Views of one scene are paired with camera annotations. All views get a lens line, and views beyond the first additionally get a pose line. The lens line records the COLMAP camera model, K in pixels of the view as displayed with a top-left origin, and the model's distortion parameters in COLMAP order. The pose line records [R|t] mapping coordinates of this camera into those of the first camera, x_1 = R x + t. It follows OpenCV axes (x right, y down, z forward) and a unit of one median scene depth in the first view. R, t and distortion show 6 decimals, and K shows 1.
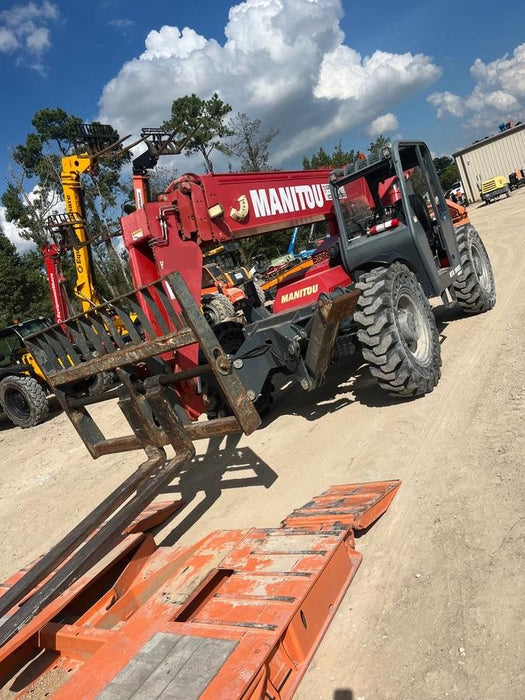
lens RADIAL K [[521.7, 0, 262.5], [0, 521.7, 350.0], [0, 0, 1]] dist [0.090844, -0.101097]
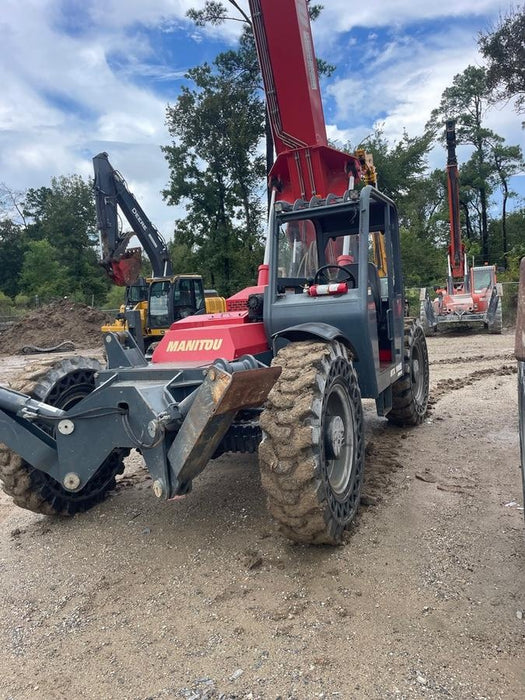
lens RADIAL K [[521.7, 0, 262.5], [0, 521.7, 350.0], [0, 0, 1]] dist [0.090844, -0.101097]
pose [[0.950077, 0.265331, 0.164173, 0.045605], [-0.251911, 0.962760, -0.098157, -0.056886], [-0.184104, 0.051900, 0.981536, 0.299329]]
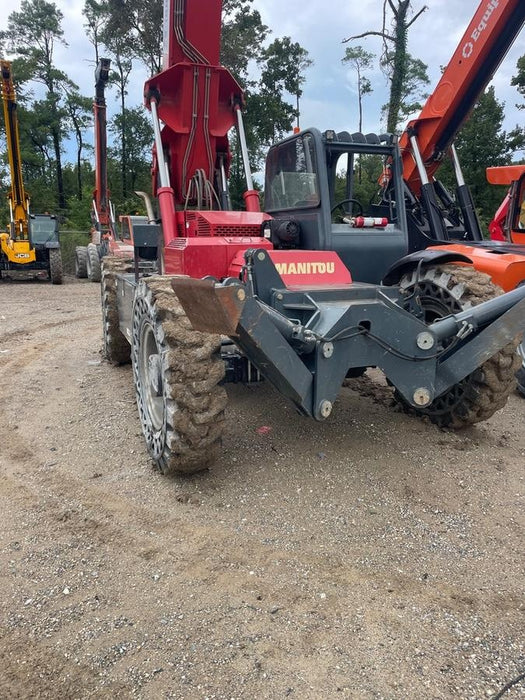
lens RADIAL K [[521.7, 0, 262.5], [0, 521.7, 350.0], [0, 0, 1]] dist [0.090844, -0.101097]
pose [[0.550553, 0.184466, 0.814164, -0.510006], [-0.100181, 0.982832, -0.154937, 0.111570], [-0.828767, 0.003738, 0.559581, 0.689142]]
